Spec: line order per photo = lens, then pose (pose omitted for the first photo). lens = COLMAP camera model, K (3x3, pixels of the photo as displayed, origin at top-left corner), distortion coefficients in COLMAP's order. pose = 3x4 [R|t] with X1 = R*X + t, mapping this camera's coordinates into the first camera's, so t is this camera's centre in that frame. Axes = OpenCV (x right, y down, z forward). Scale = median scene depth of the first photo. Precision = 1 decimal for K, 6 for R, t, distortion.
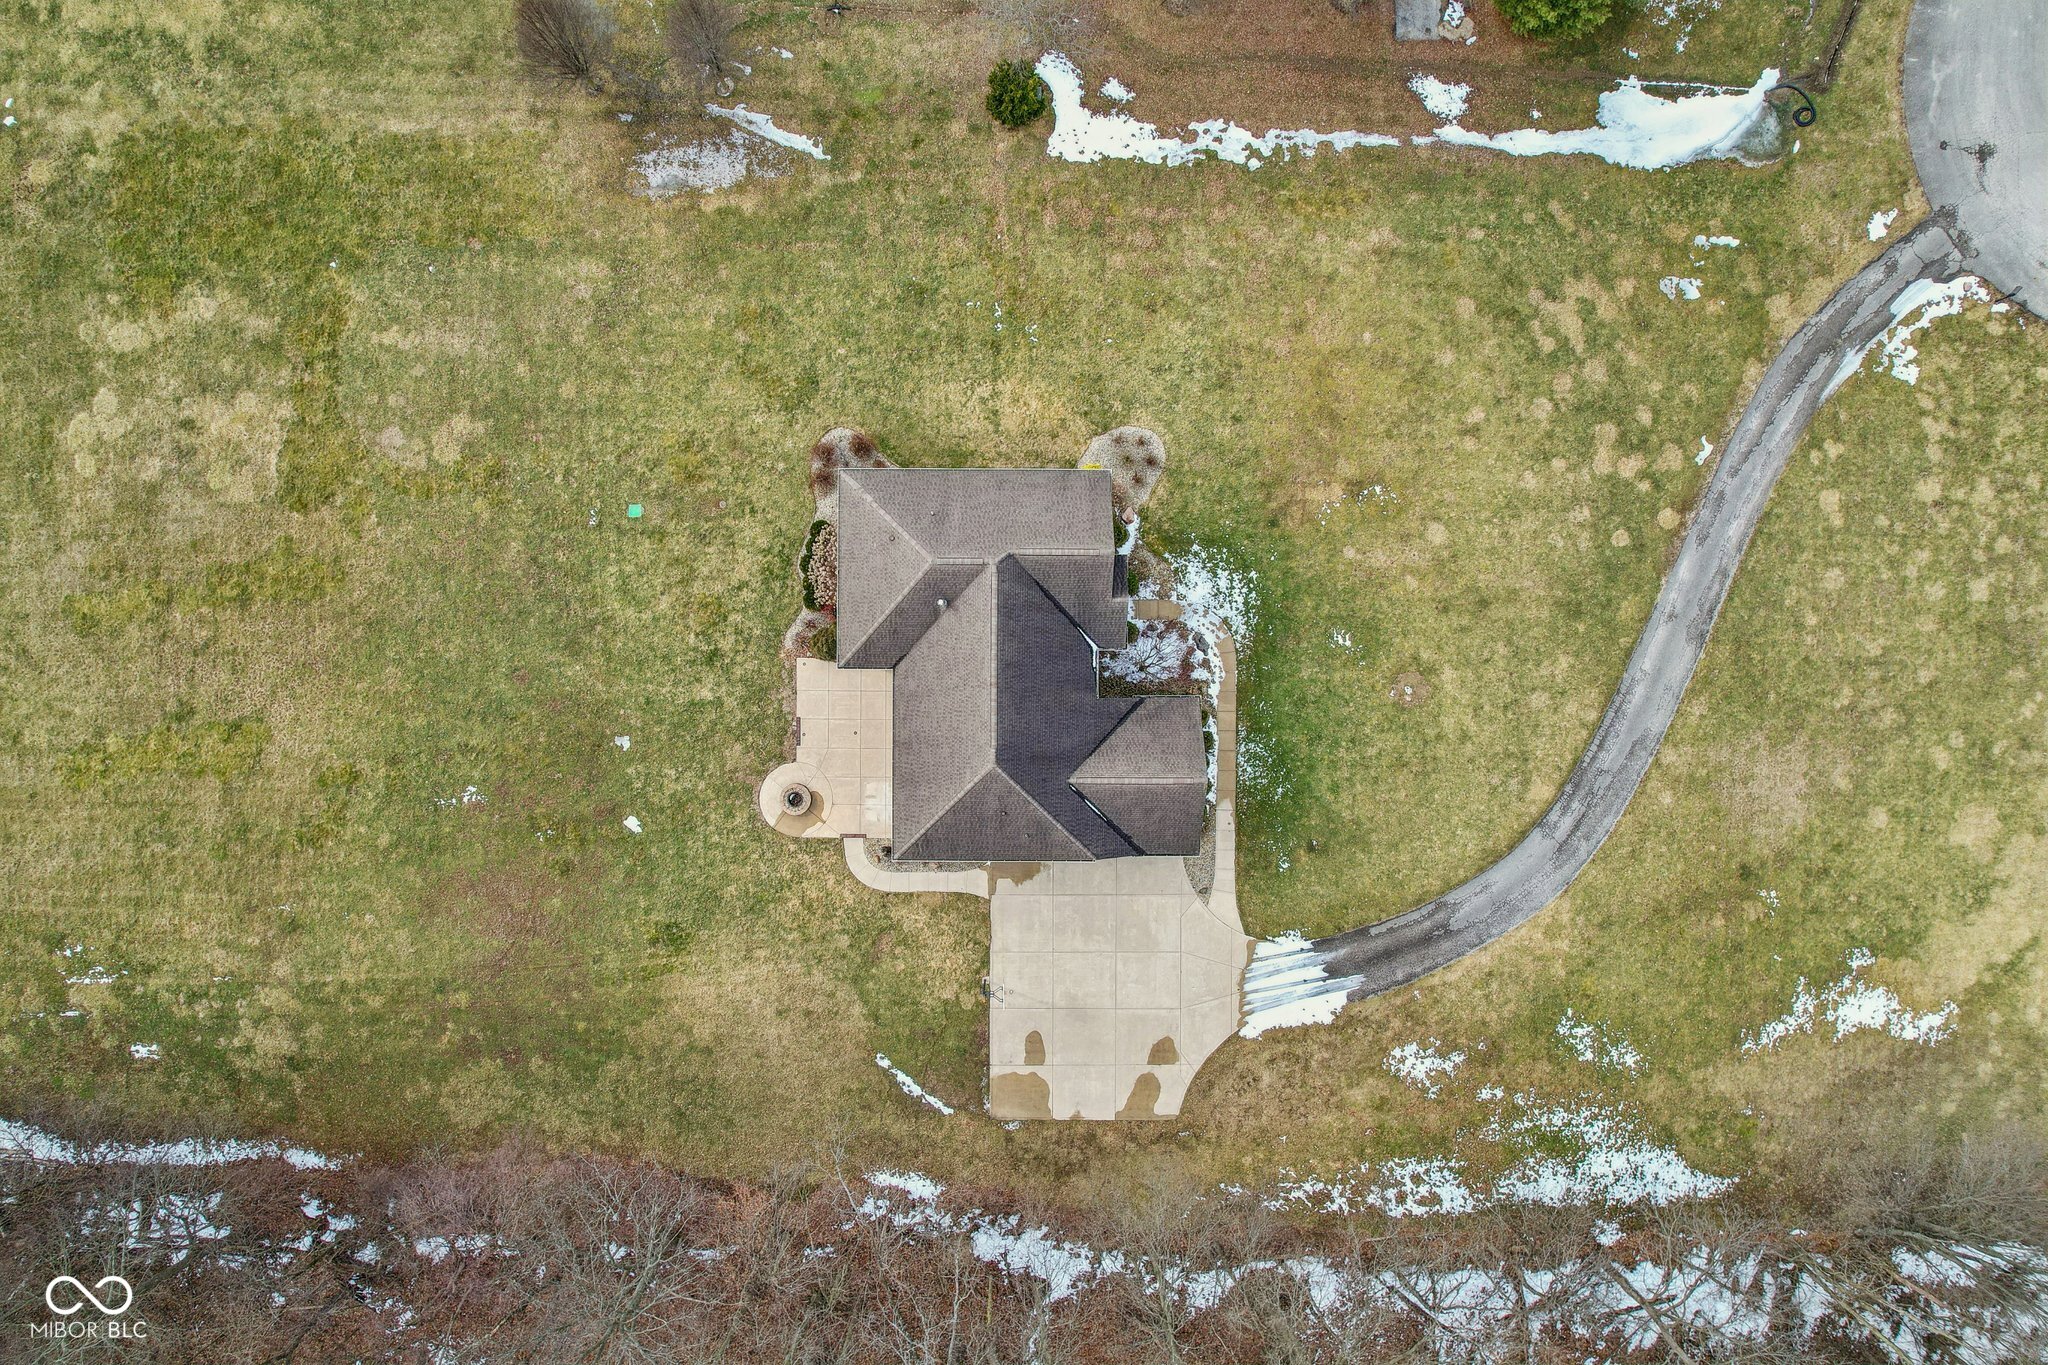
lens RADIAL K [[1293.2, 0, 1032.0], [0, 1293.2, 694.1], [0, 0, 1]] dist [-0.072636, 0.060913]
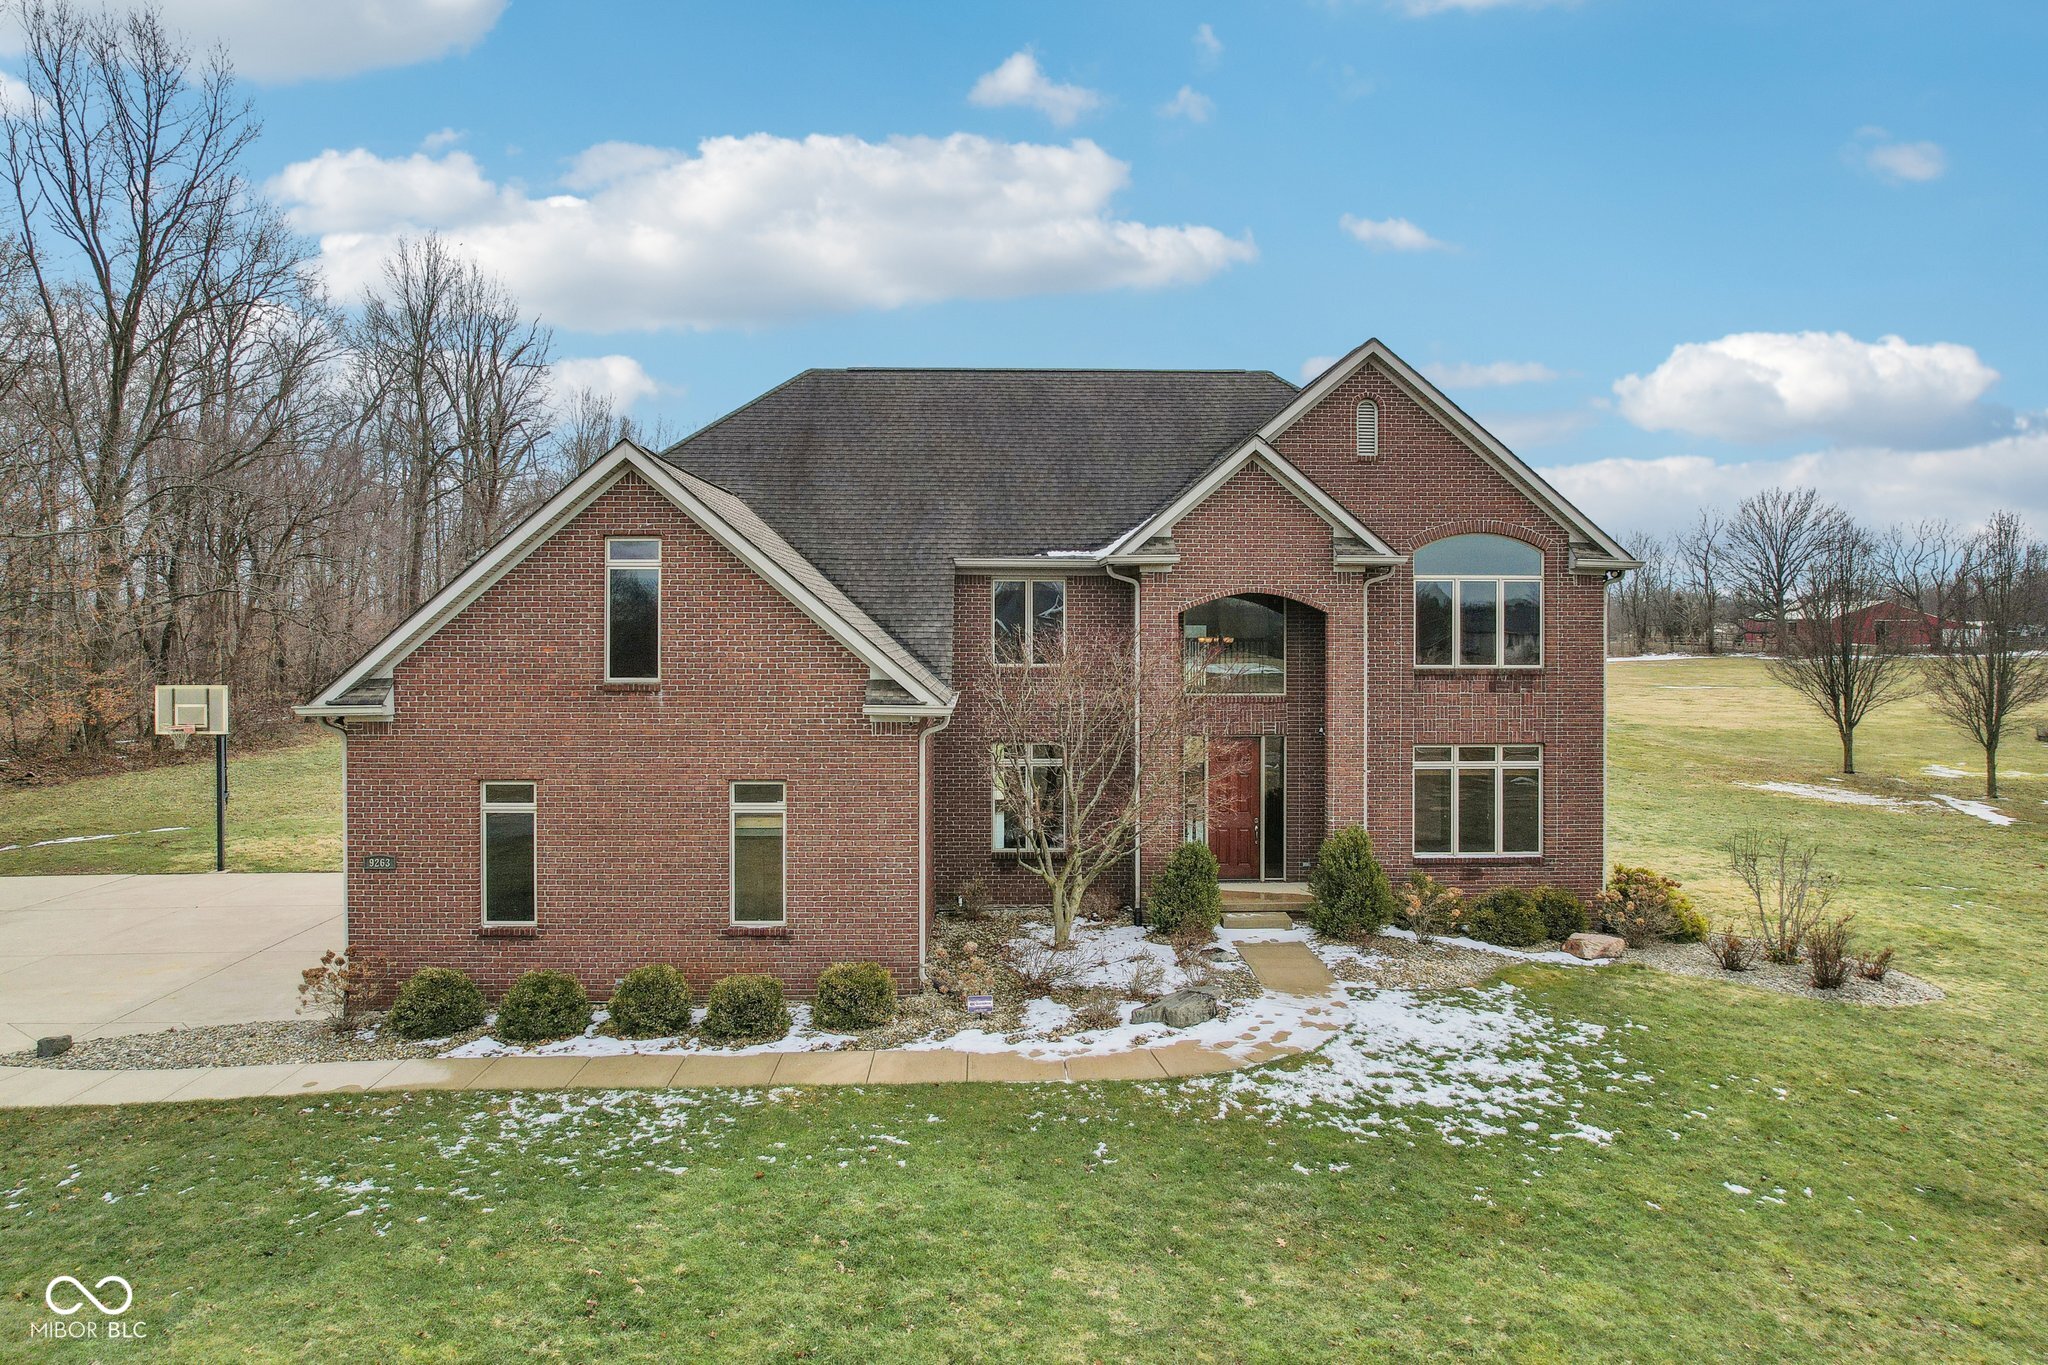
lens RADIAL K [[1330.8, 0, 1016.3], [0, 1330.8, 623.4], [0, 0, 1]] dist [-0.070644, 0.057267]
pose [[0.024049, -0.014969, -0.999599, 0.358677], [-0.999695, -0.005961, -0.023962, -0.004197], [-0.005600, 0.999870, -0.015108, 0.926214]]
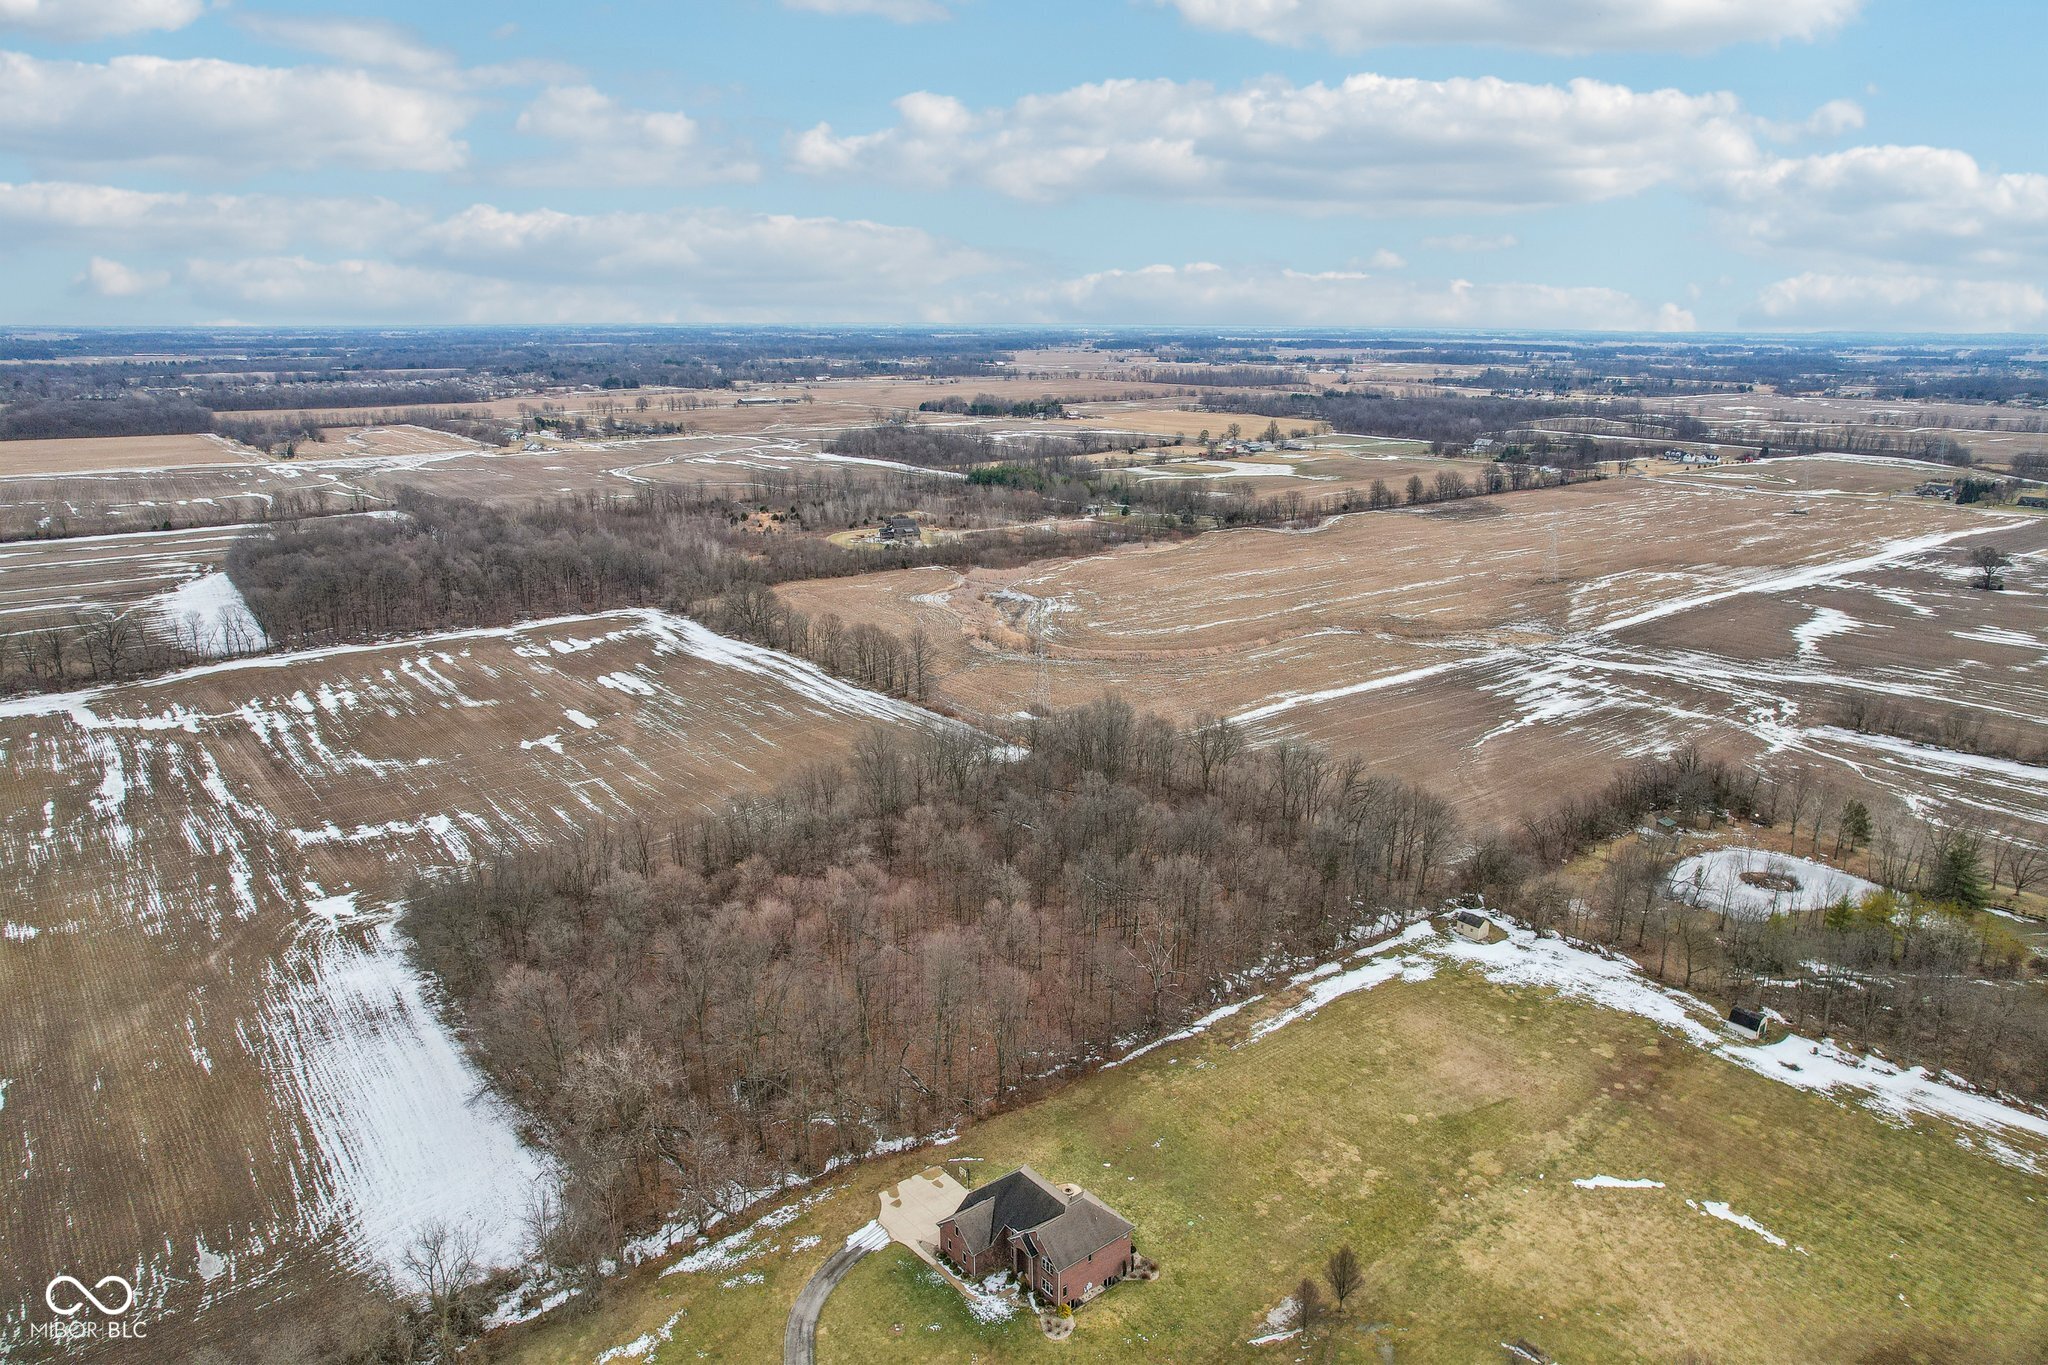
lens RADIAL K [[1303.4, 0, 1011.8], [0, 1303.4, 716.9], [0, 0, 1]] dist [-0.080751, 0.062830]
pose [[-0.775466, 0.180797, -0.604950, 1.312779], [-0.631354, -0.232162, 0.739927, -1.556457], [-0.006670, 0.955727, 0.294181, -0.698243]]
